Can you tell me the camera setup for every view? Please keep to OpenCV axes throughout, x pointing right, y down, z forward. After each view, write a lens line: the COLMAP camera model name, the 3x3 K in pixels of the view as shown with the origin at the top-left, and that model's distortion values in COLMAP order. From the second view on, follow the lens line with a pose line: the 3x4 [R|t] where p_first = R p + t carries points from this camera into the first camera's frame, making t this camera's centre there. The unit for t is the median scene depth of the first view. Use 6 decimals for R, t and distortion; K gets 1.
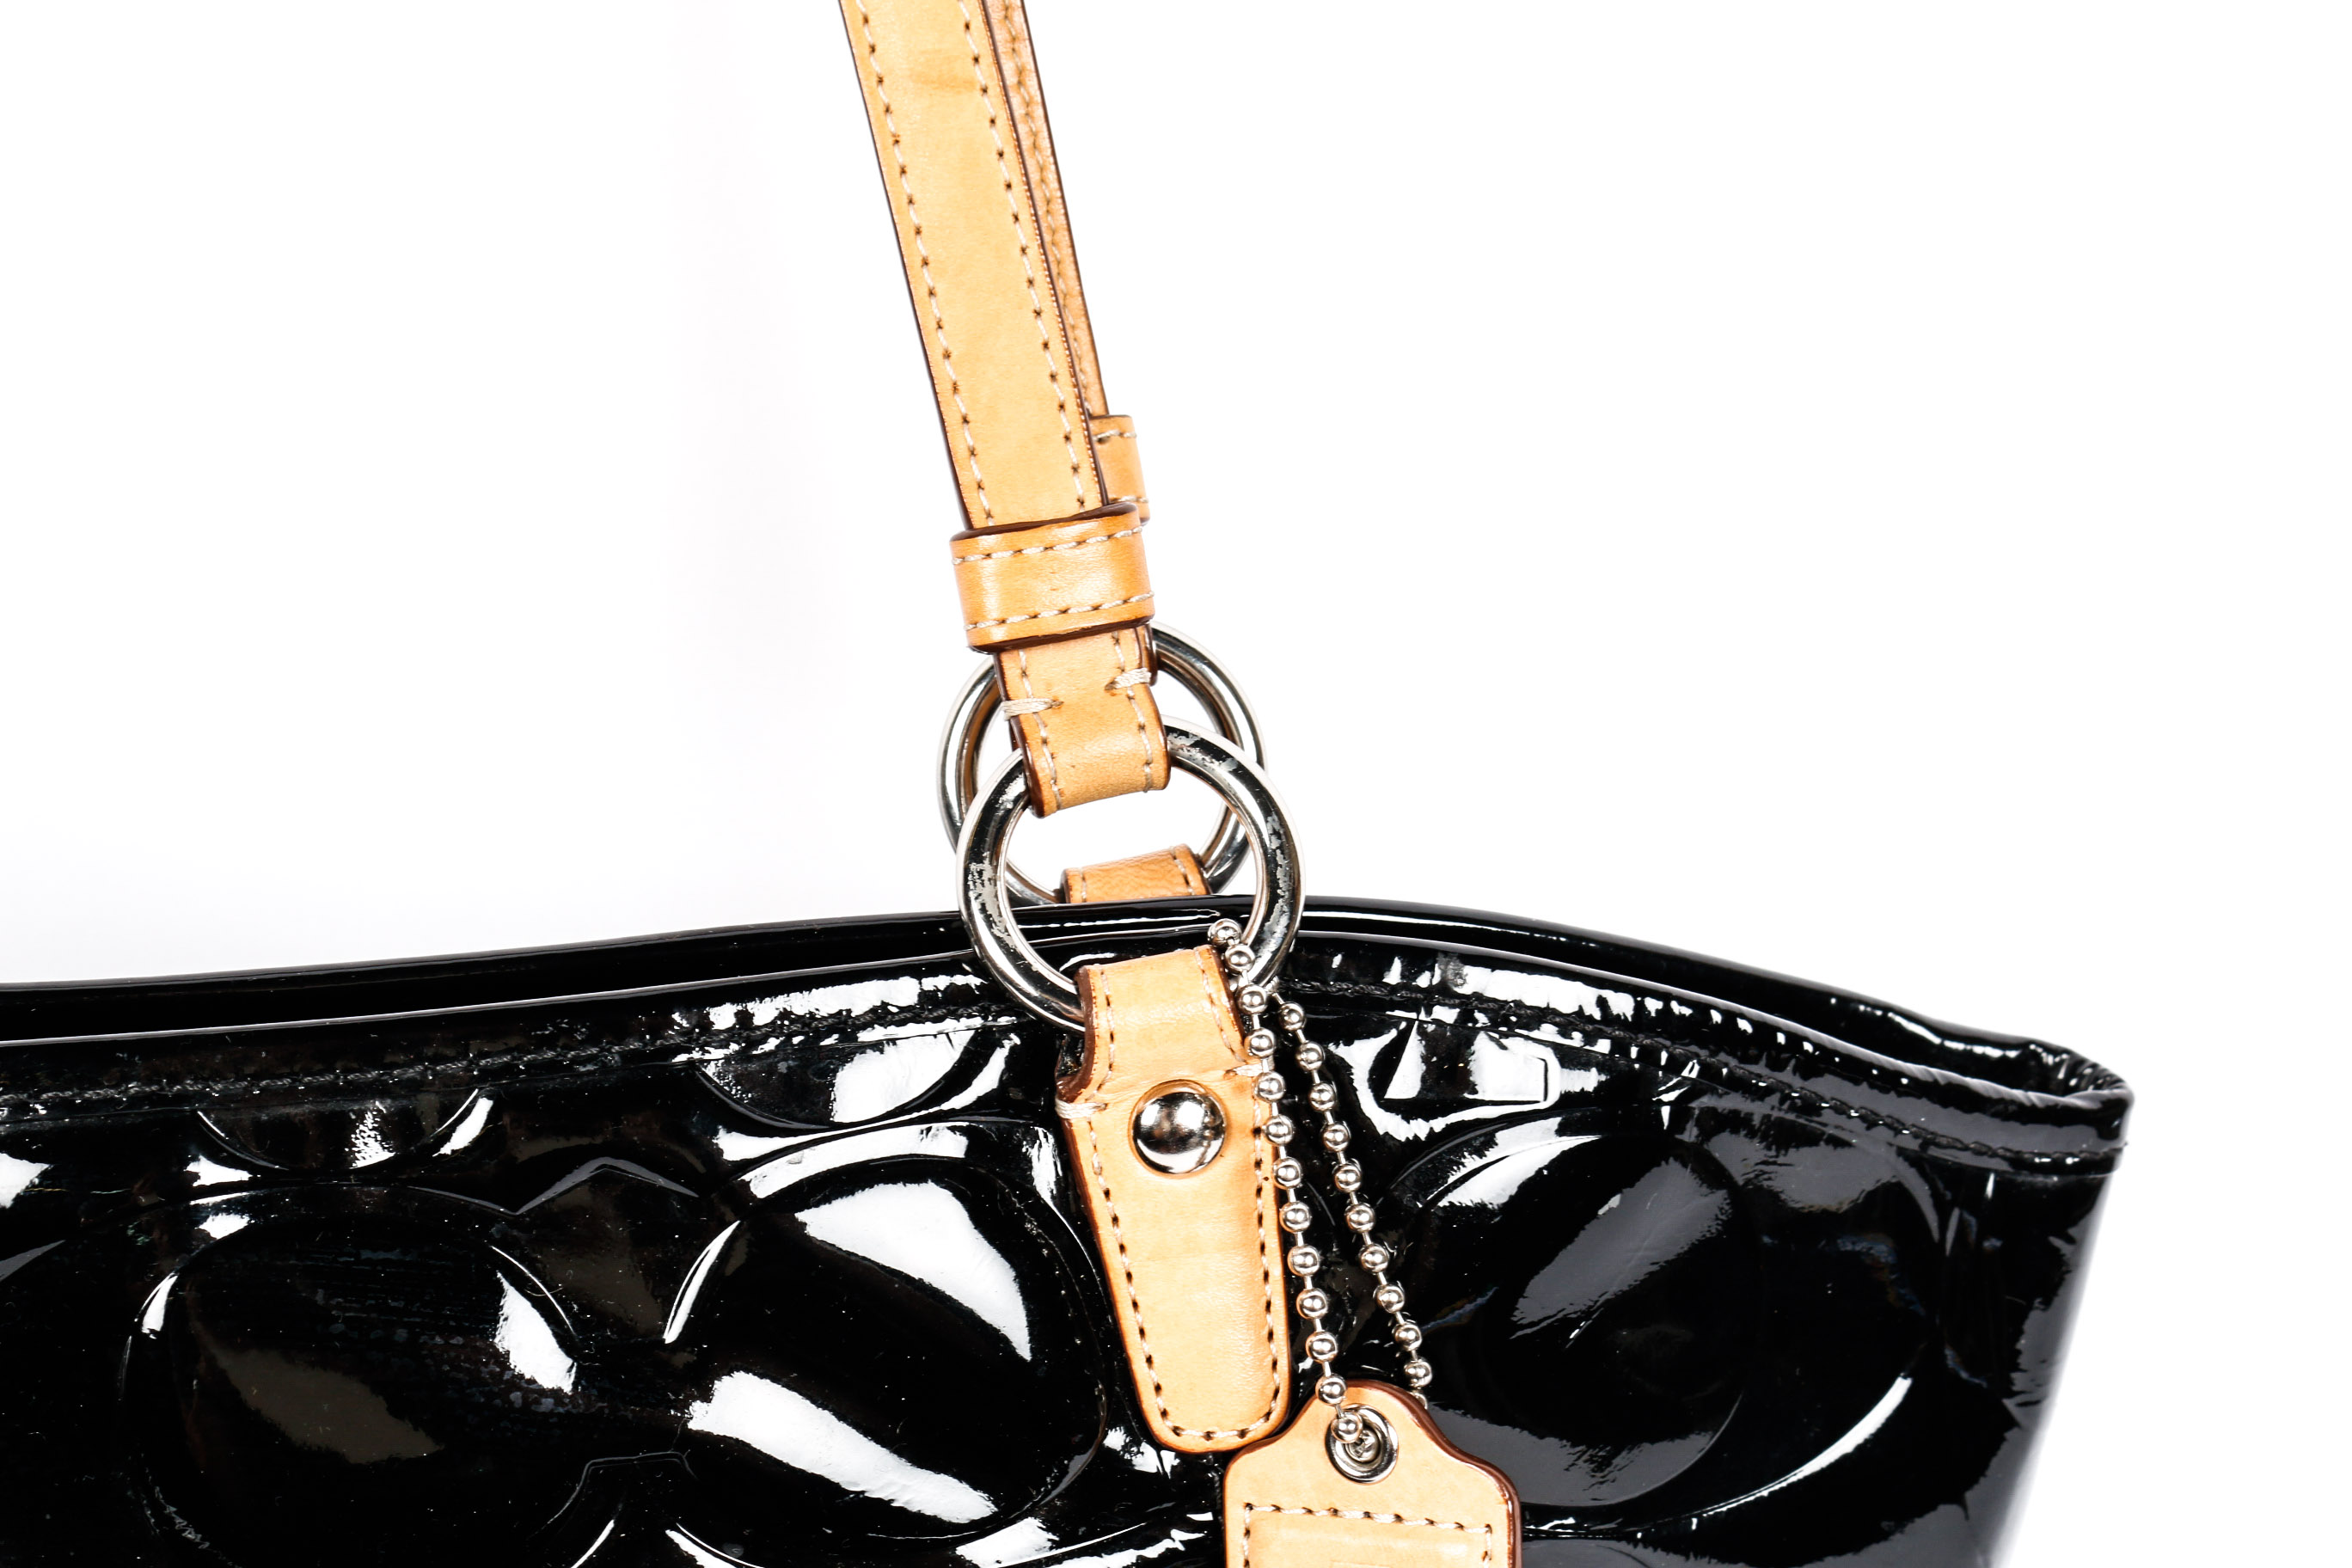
lens RADIAL K [[4192.2, 0, 1175.8], [0, 4192.2, 756.0], [0, 0, 1]] dist [0.027501, 0.076461]
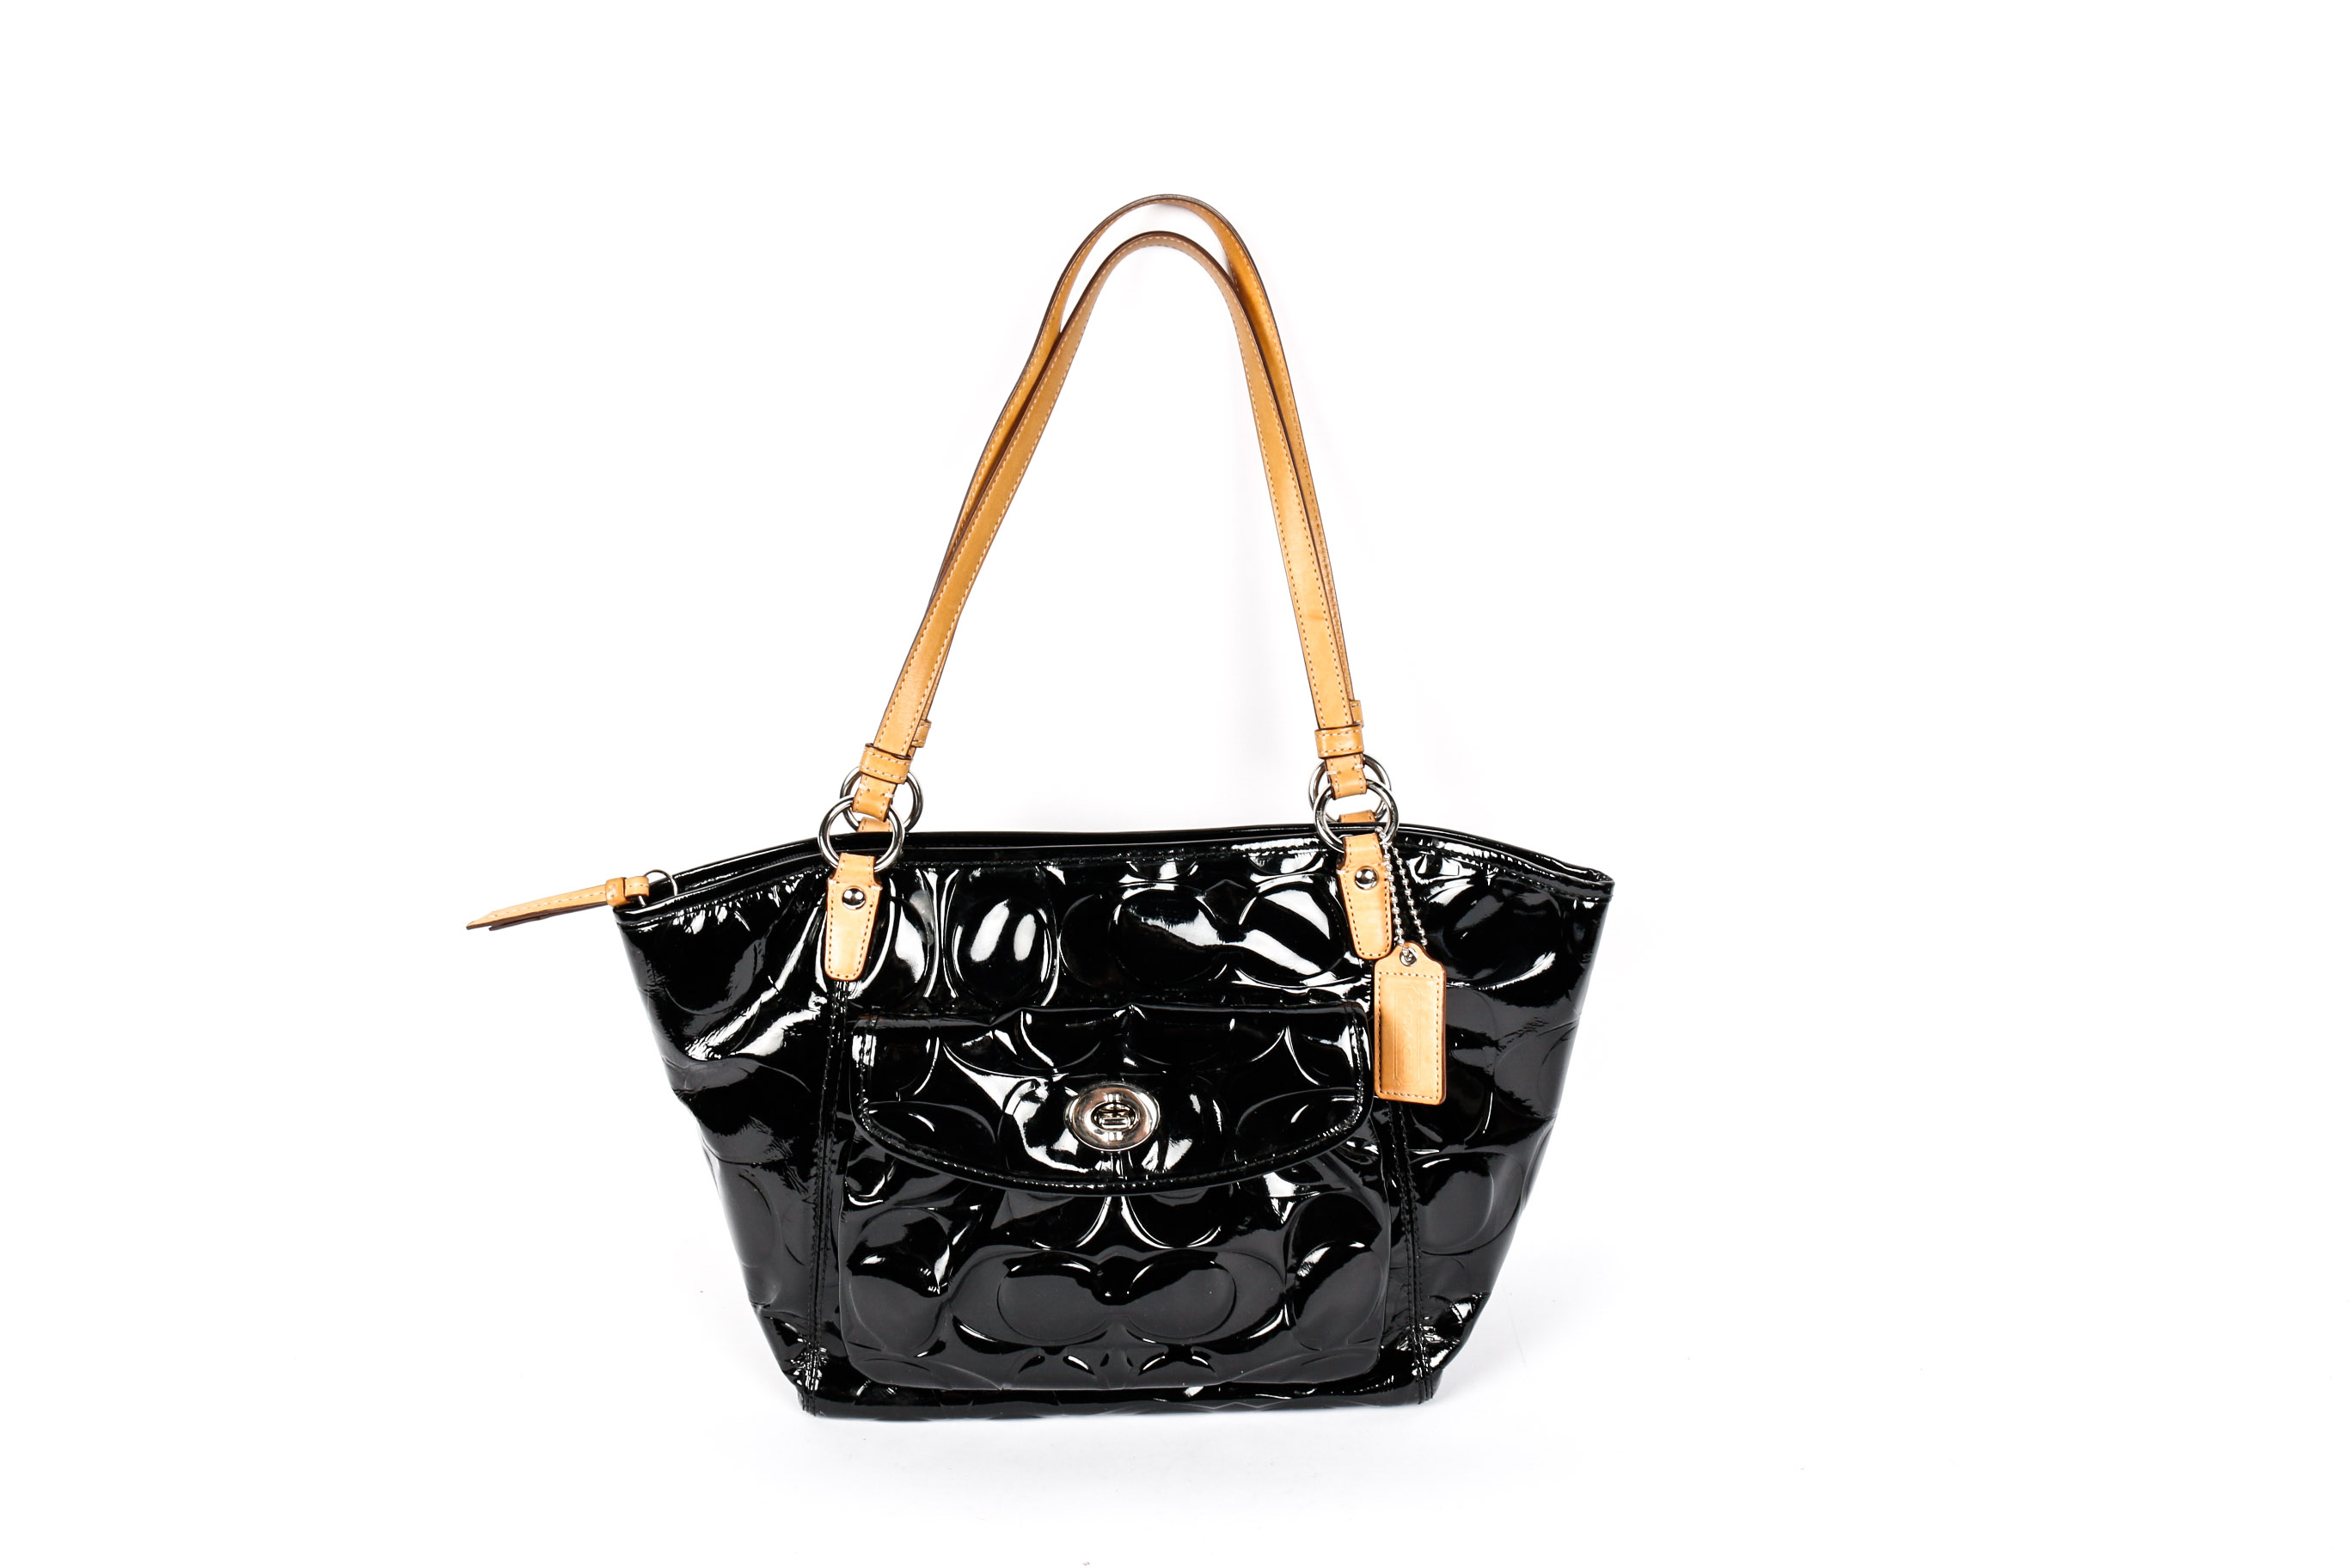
lens RADIAL K [[2723.0, 0, 1176.0], [0, 2723.0, 784.0], [0, 0, 1]] dist [-0.010514, 0.000176]
pose [[0.996620, 0.033997, -0.074780, 0.011091], [-0.034621, 0.999375, -0.007075, 0.022721], [0.074493, 0.009640, 0.997175, -1.627871]]
